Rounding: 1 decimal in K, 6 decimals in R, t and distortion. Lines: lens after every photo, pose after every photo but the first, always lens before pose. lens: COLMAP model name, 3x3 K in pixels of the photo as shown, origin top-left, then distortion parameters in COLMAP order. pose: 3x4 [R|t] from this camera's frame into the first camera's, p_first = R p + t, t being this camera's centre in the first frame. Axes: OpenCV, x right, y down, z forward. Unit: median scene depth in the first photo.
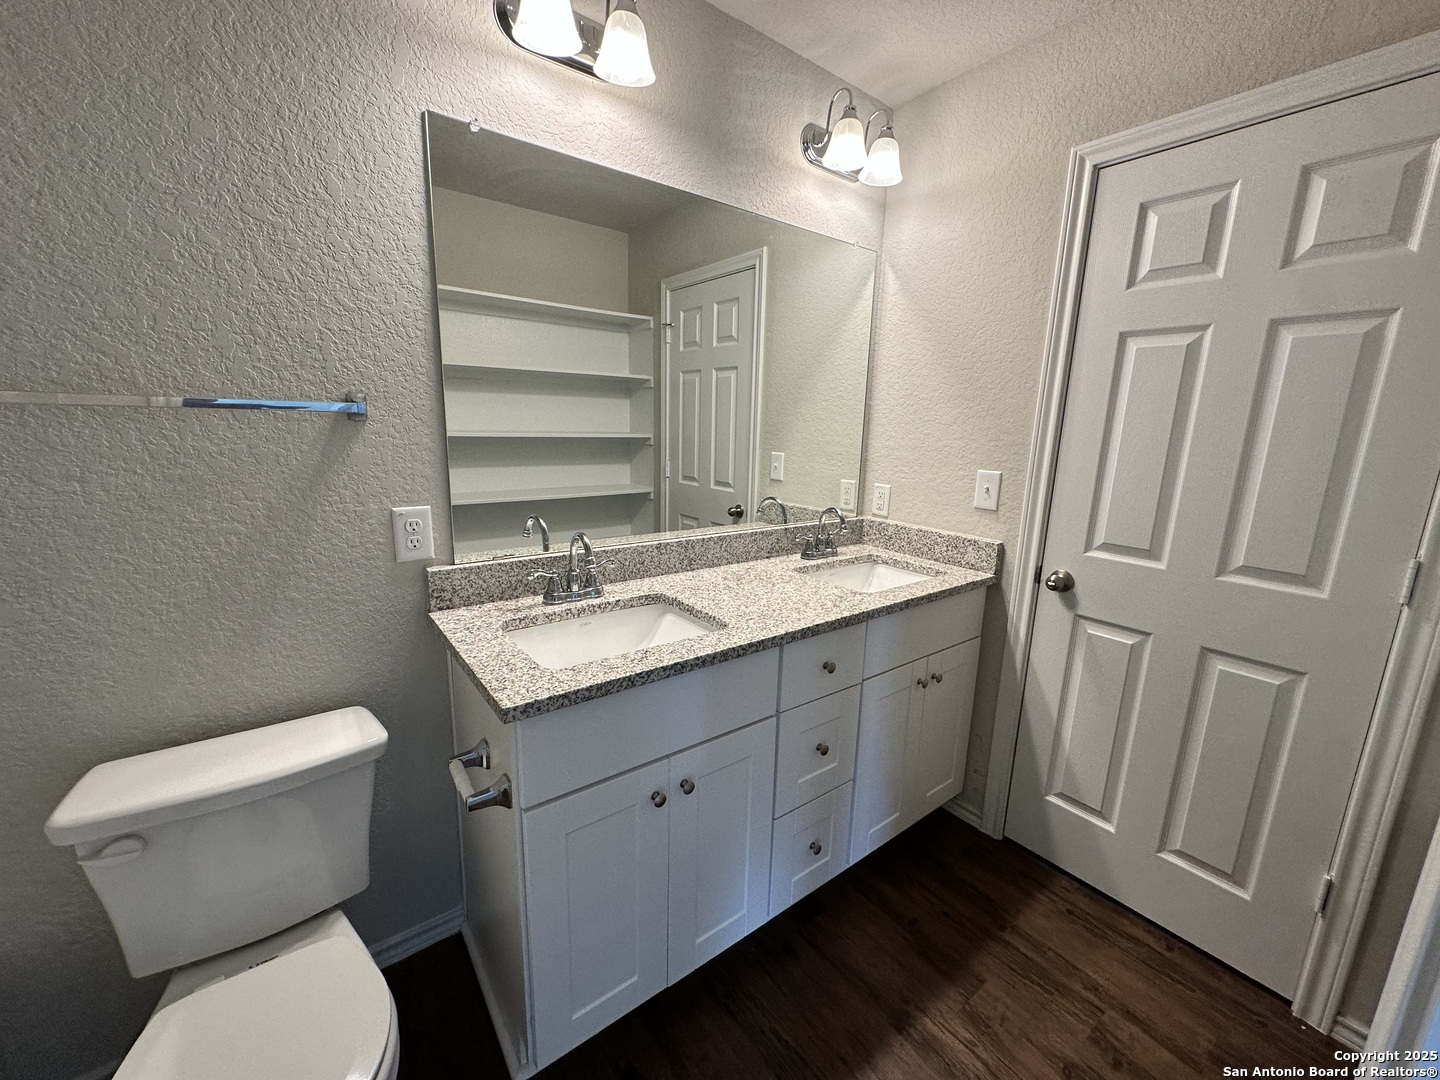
lens RADIAL K [[576.8, 0, 719.3], [0, 576.8, 547.4], [0, 0, 1]] dist [-0.002737, 0.000503]
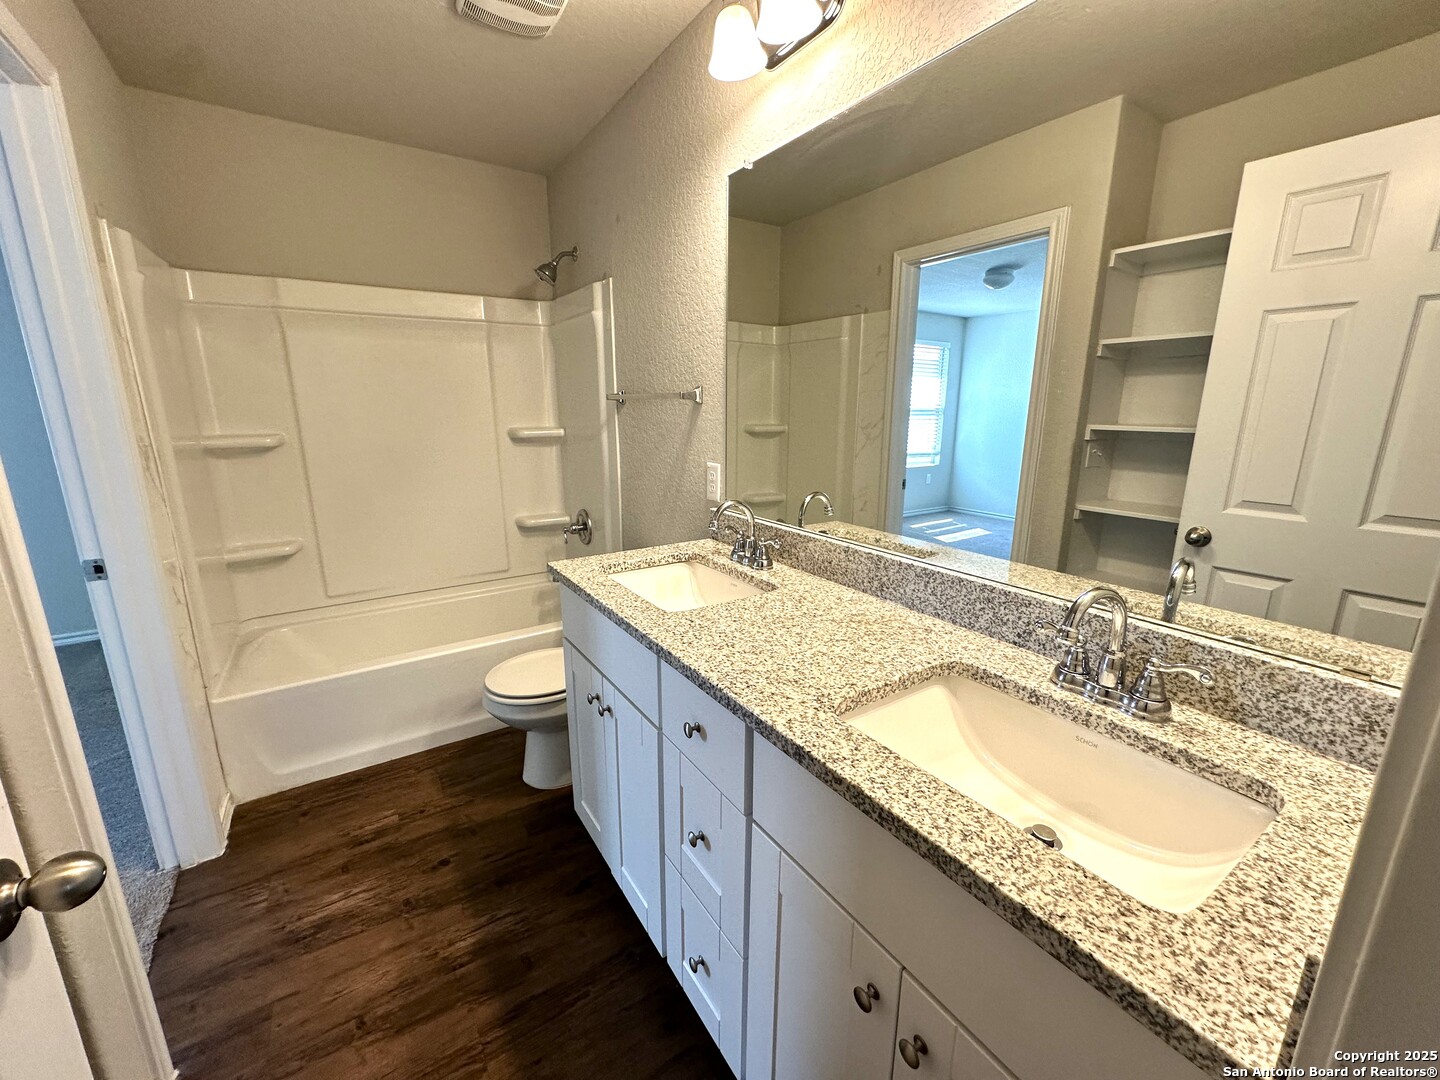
lens RADIAL K [[576.8, 0, 724.9], [0, 576.8, 542.7], [0, 0, 1]] dist [-0.002737, 0.000503]
pose [[-0.059970, 0.195635, -0.978841, 0.749484], [-0.227346, 0.952157, 0.204231, -0.148487], [0.971966, 0.234784, -0.012624, 0.890500]]
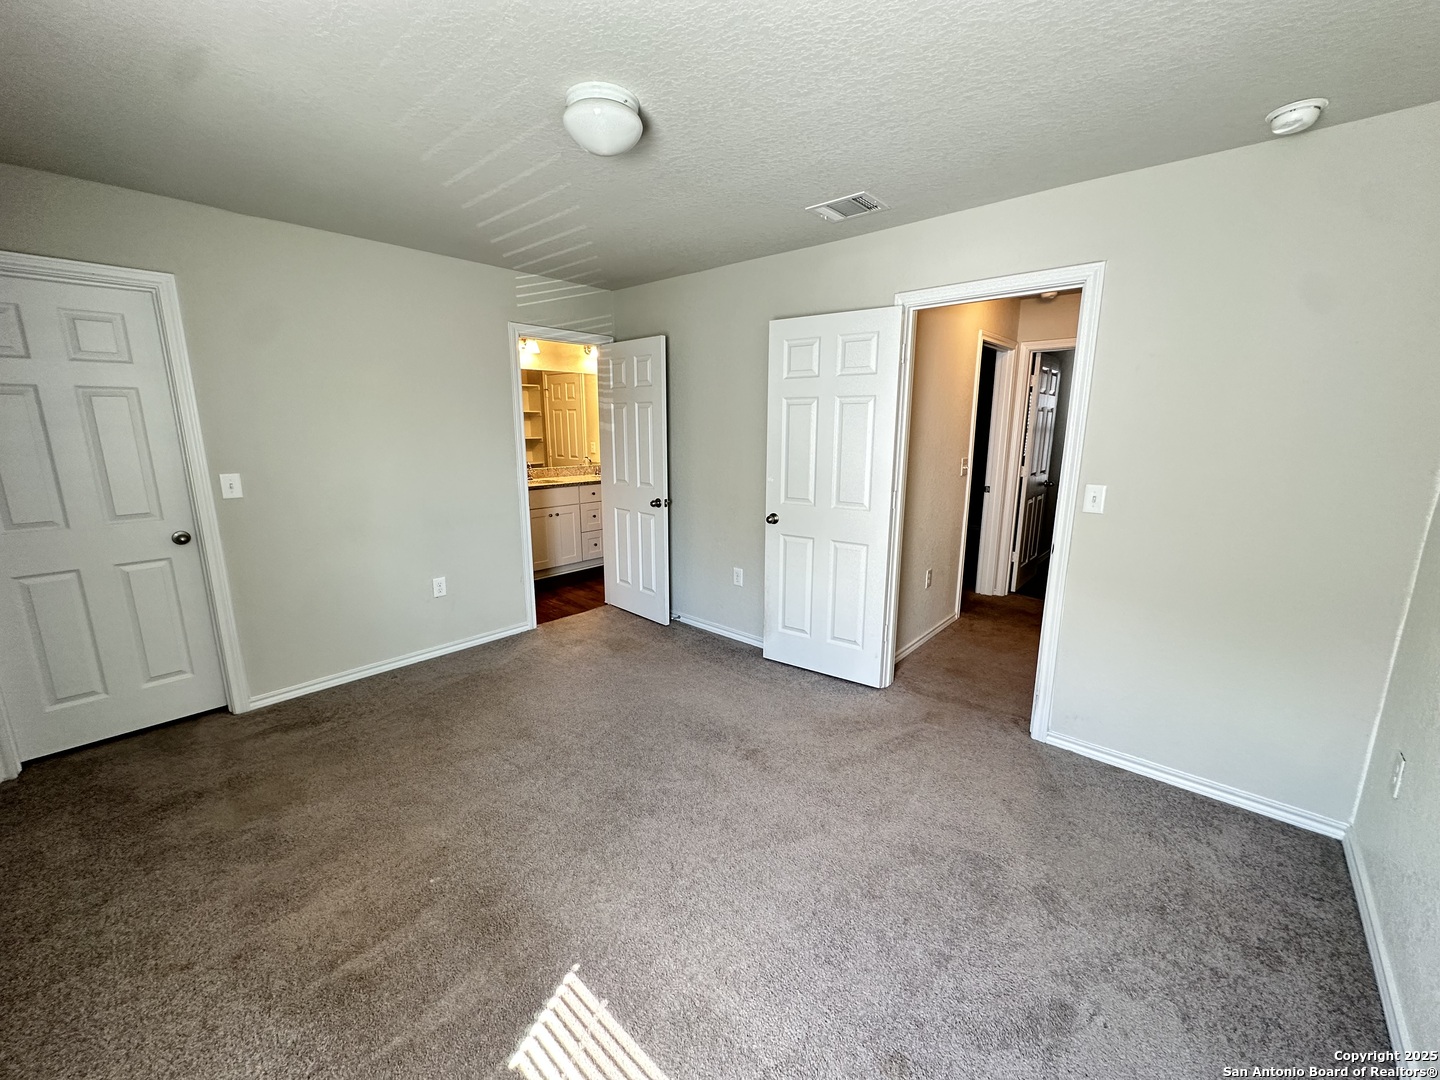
lens RADIAL K [[576.8, 0, 719.3], [0, 576.8, 535.1], [0, 0, 1]] dist [-0.002737, 0.000503]
pose [[0.981563, -0.060292, 0.181378, 0.259351], [0.064250, 0.997805, -0.016018, 0.527929], [-0.180014, 0.027376, 0.983283, -2.625364]]
